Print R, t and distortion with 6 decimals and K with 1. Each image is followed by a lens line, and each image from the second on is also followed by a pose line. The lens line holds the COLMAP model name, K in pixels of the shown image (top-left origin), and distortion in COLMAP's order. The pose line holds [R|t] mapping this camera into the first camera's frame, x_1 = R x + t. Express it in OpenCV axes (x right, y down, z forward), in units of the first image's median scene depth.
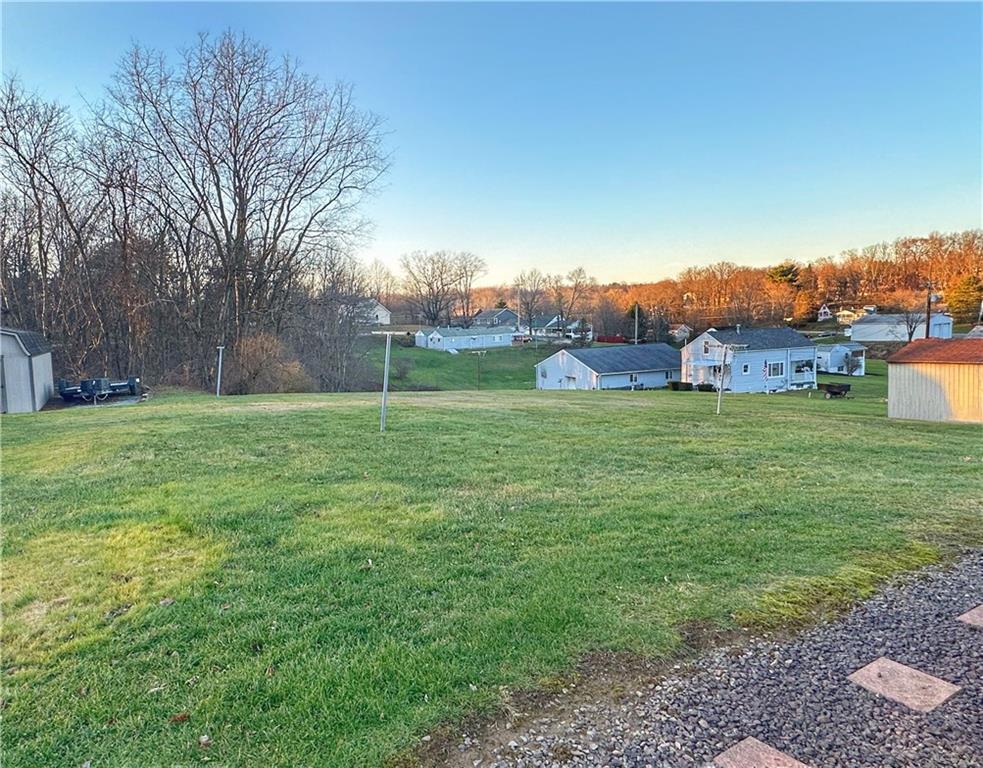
lens RADIAL K [[638.4, 0, 371.5], [0, 638.4, 383.7], [0, 0, 1]] dist [-0.000253, -0.003564]
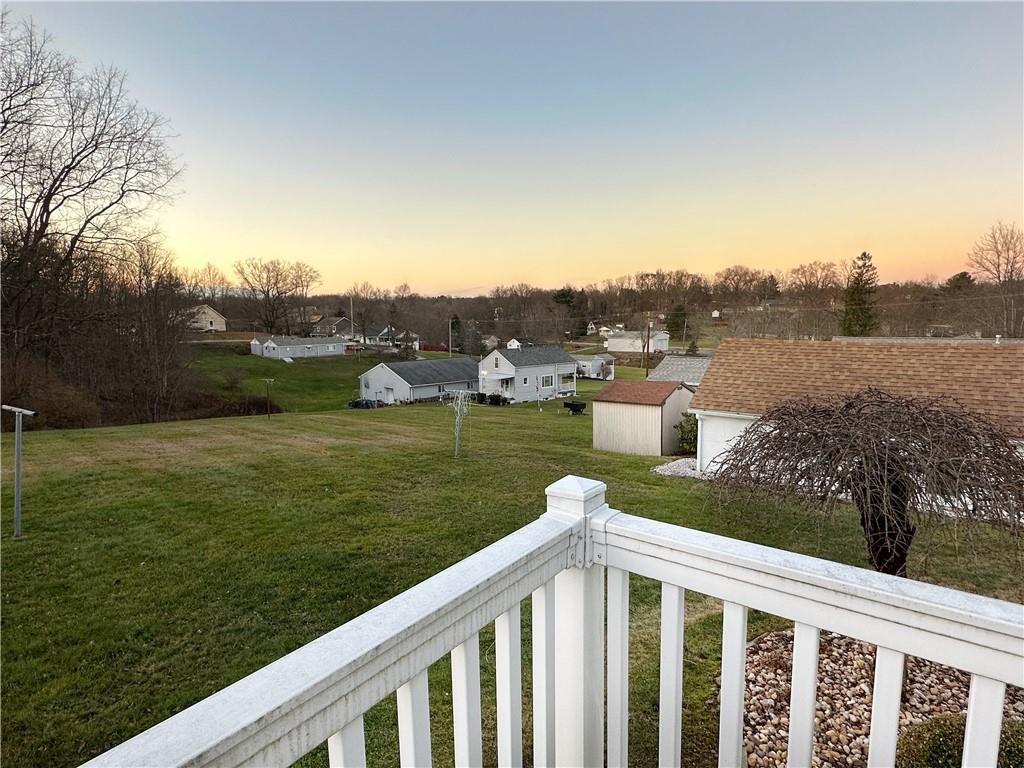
lens RADIAL K [[536.3, 0, 512.0], [0, 536.3, 384.0], [0, 0, 1]] dist [-0.003522, -0.001298]
pose [[0.917341, -0.036729, 0.396405, 0.133685], [0.018886, 0.998629, 0.048825, -0.054898], [-0.397655, -0.037303, 0.916776, 0.072046]]
